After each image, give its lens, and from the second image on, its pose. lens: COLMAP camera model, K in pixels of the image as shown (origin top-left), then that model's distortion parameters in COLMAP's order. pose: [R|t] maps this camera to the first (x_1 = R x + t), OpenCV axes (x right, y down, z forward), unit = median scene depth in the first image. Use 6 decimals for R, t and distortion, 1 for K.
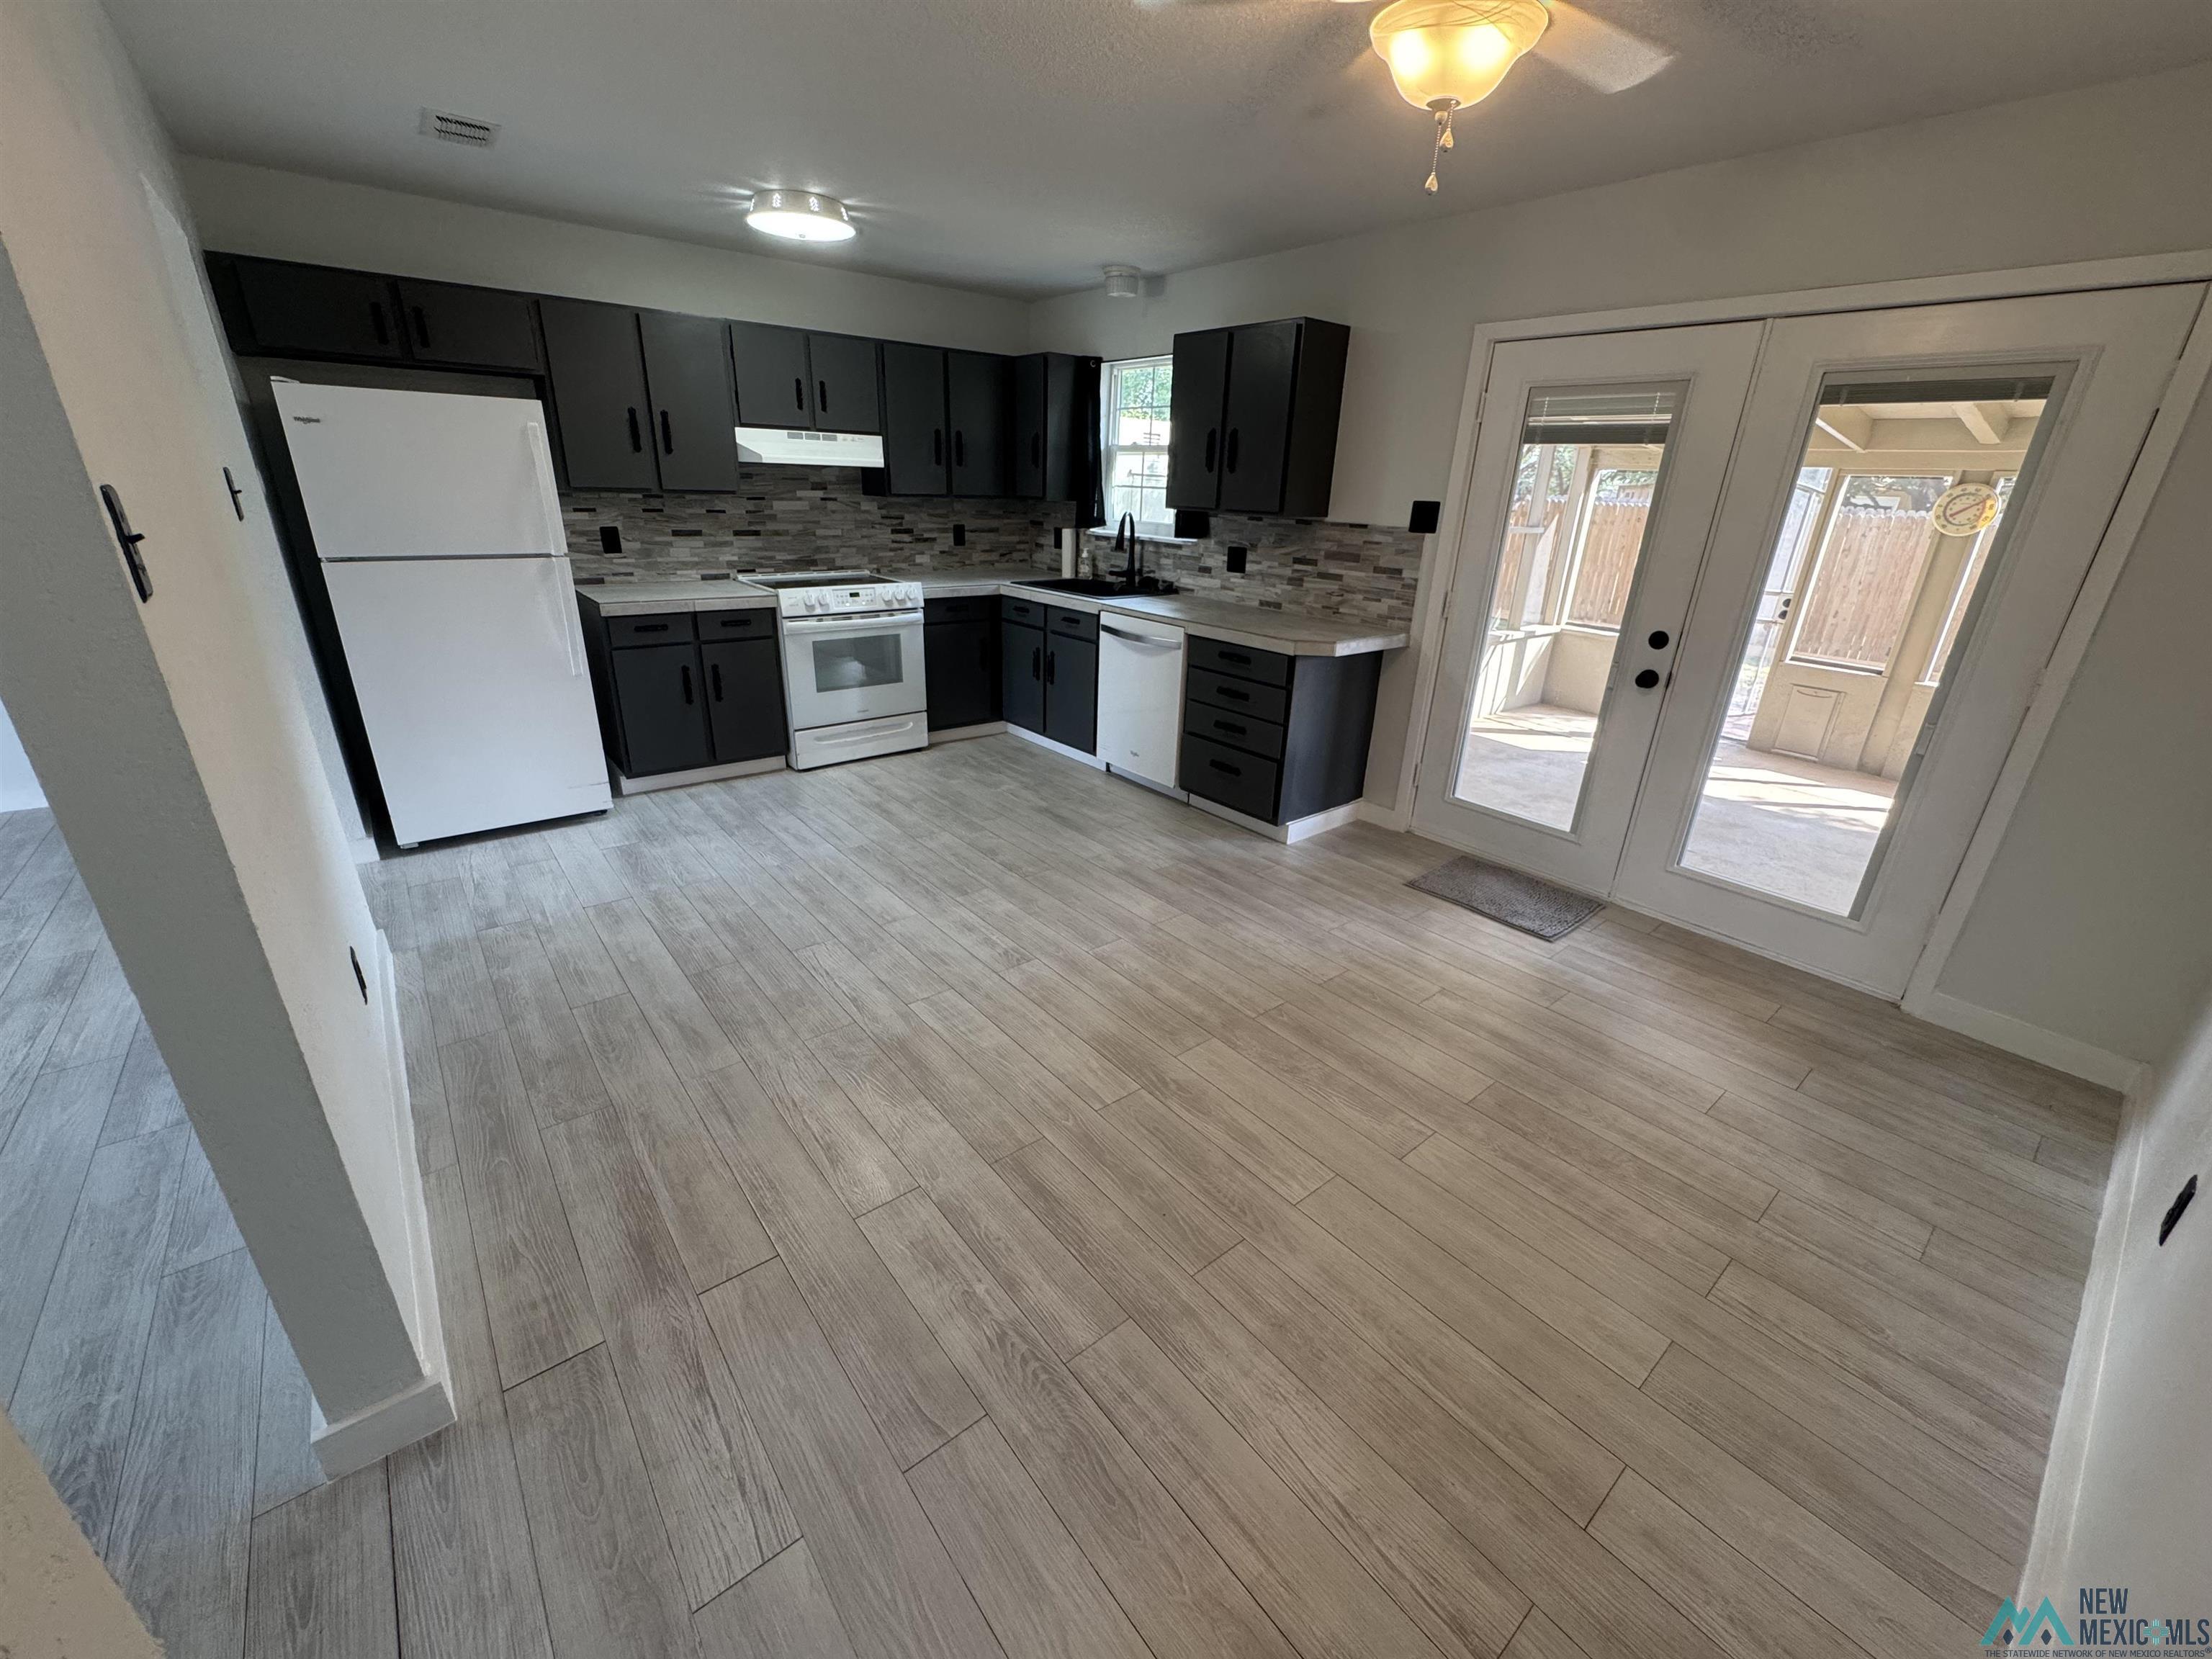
lens RADIAL K [[885.1, 0, 1106.6], [0, 885.1, 827.3], [0, 0, 1]] dist [-0.001547, -0.000205]
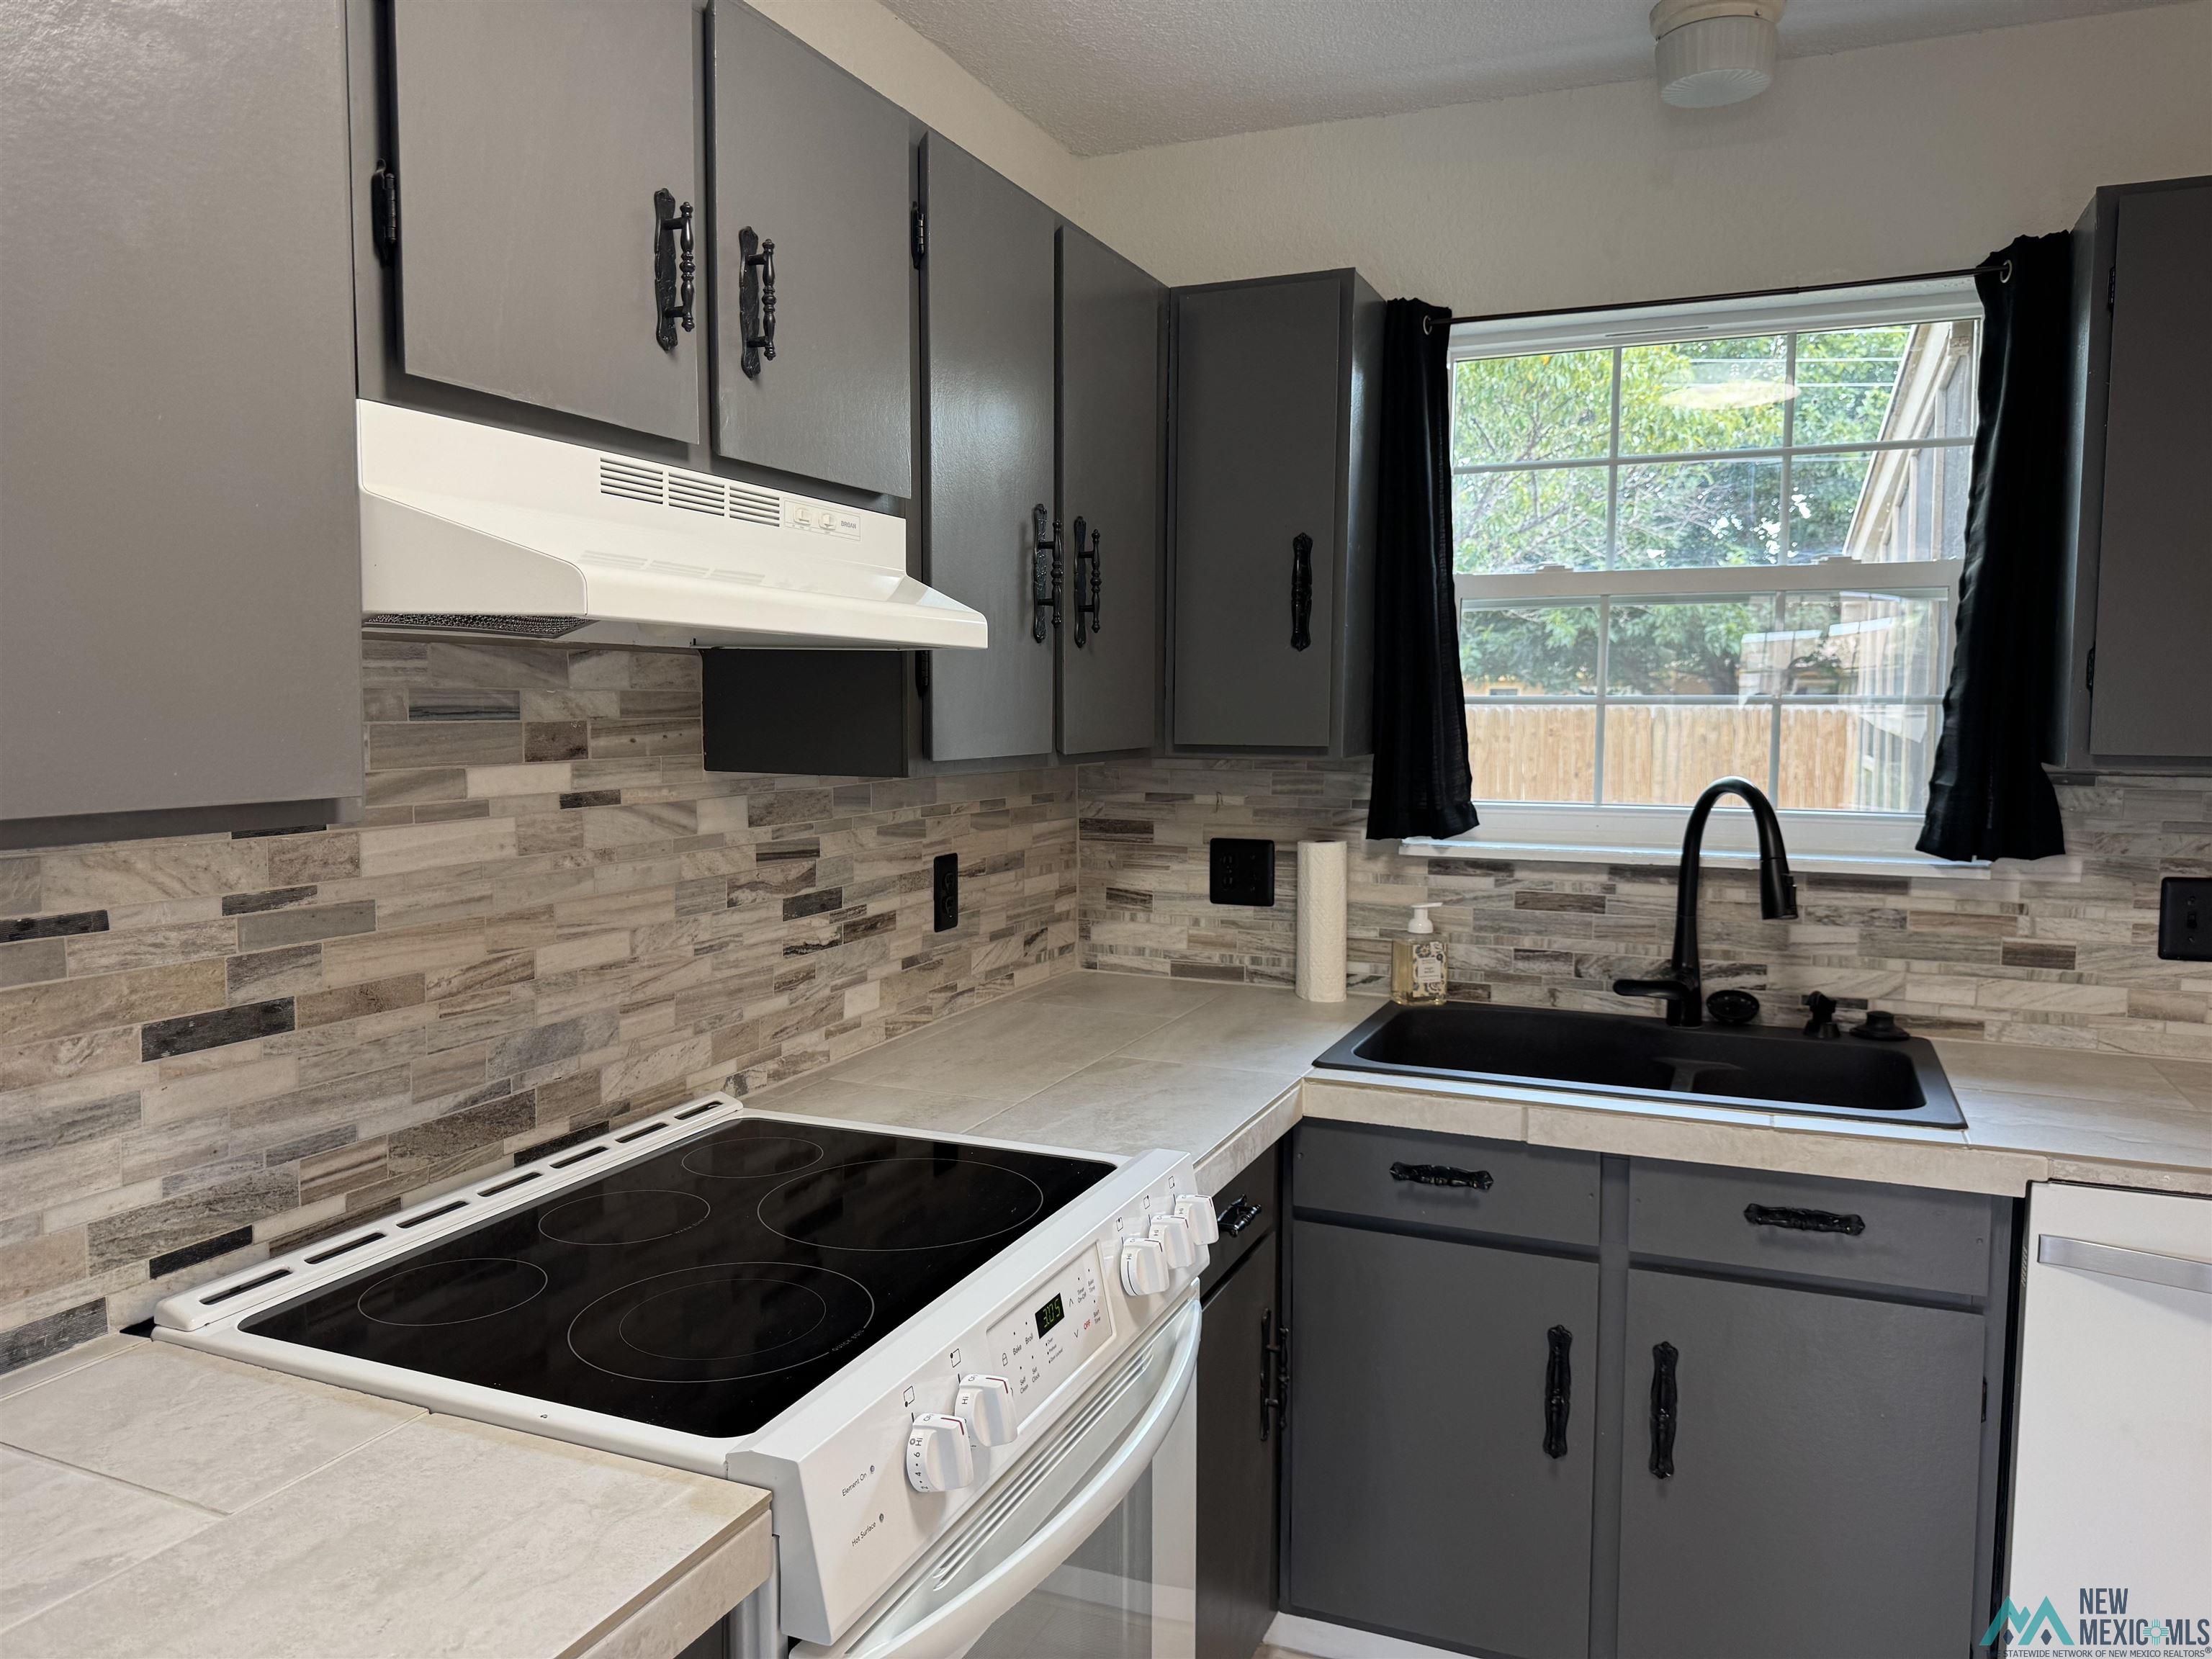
lens RADIAL K [[1566.1, 0, 1110.5], [0, 1566.1, 830.0], [0, 0, 1]] dist [0.078056, -0.093251]
pose [[0.886219, -0.067780, 0.458282, -0.434146], [0.193879, 0.952705, -0.234015, -0.294963], [-0.420746, 0.296240, 0.857447, 0.737562]]
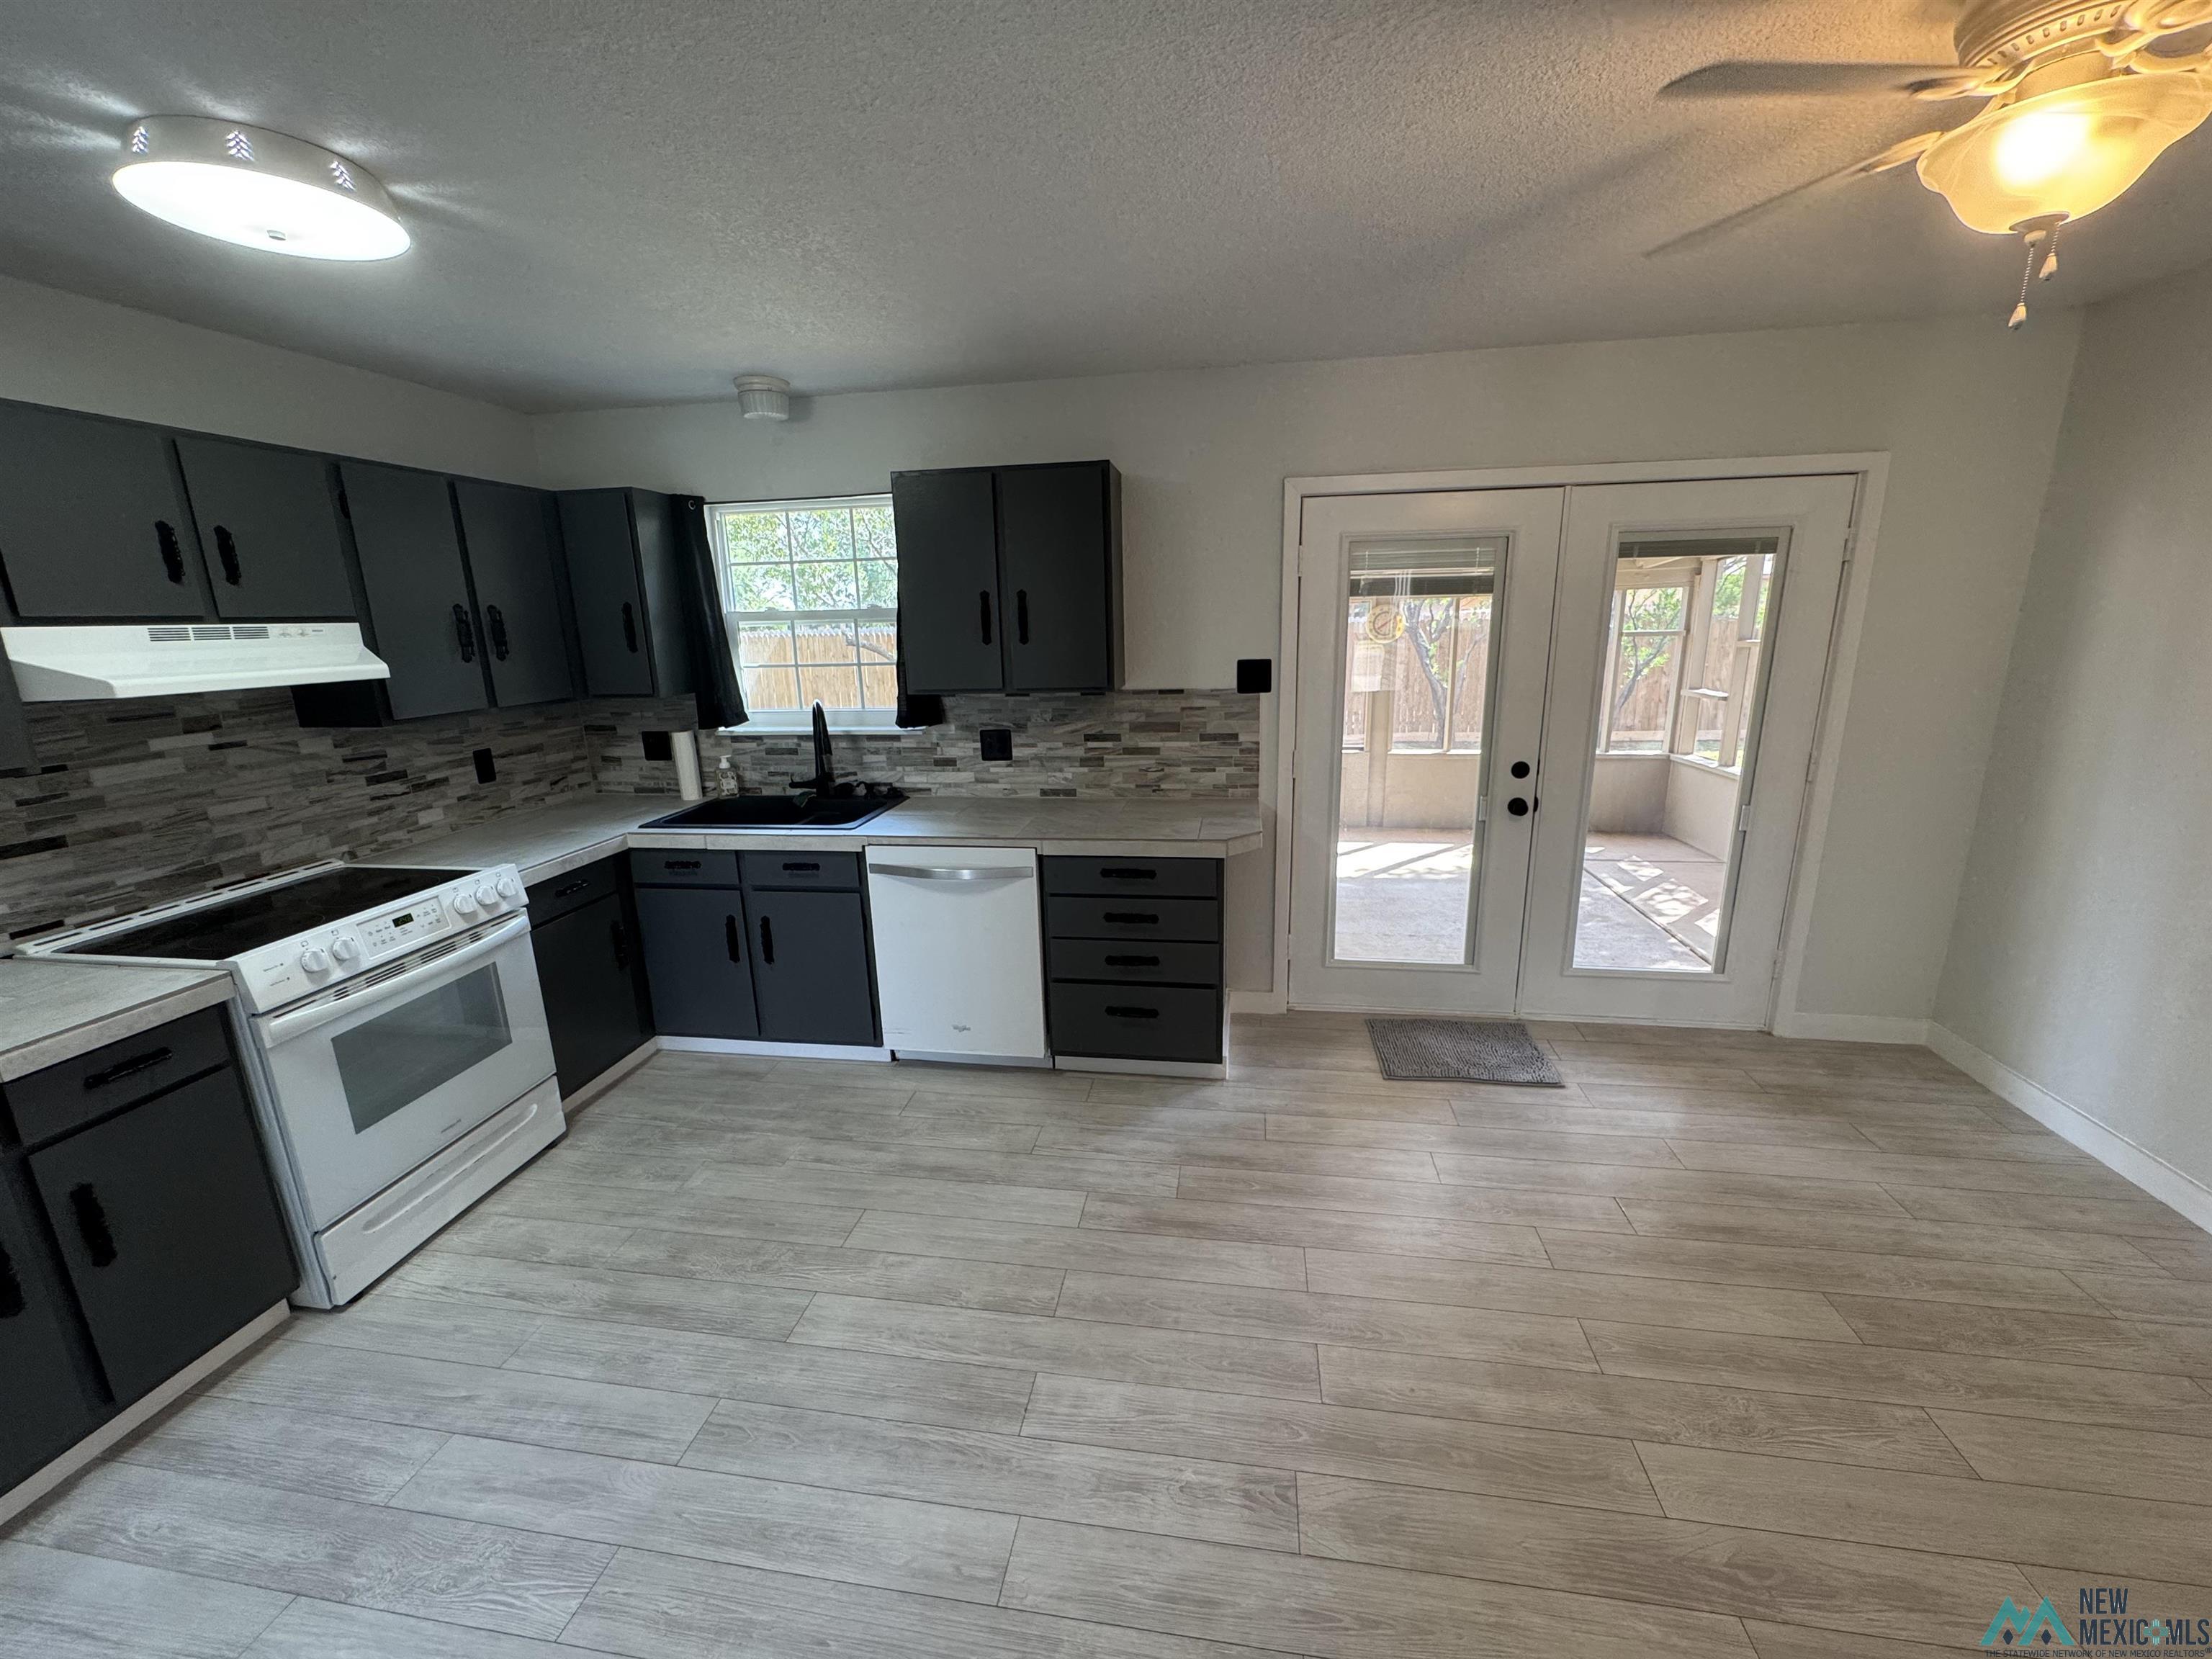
lens RADIAL K [[885.1, 0, 1112.4], [0, 885.1, 827.9], [0, 0, 1]] dist [-0.001547, -0.000205]
pose [[0.745489, -0.207554, 0.633378, -0.307946], [0.290883, 0.956319, -0.028991, -0.189244], [-0.599694, 0.205851, 0.773299, 0.363117]]
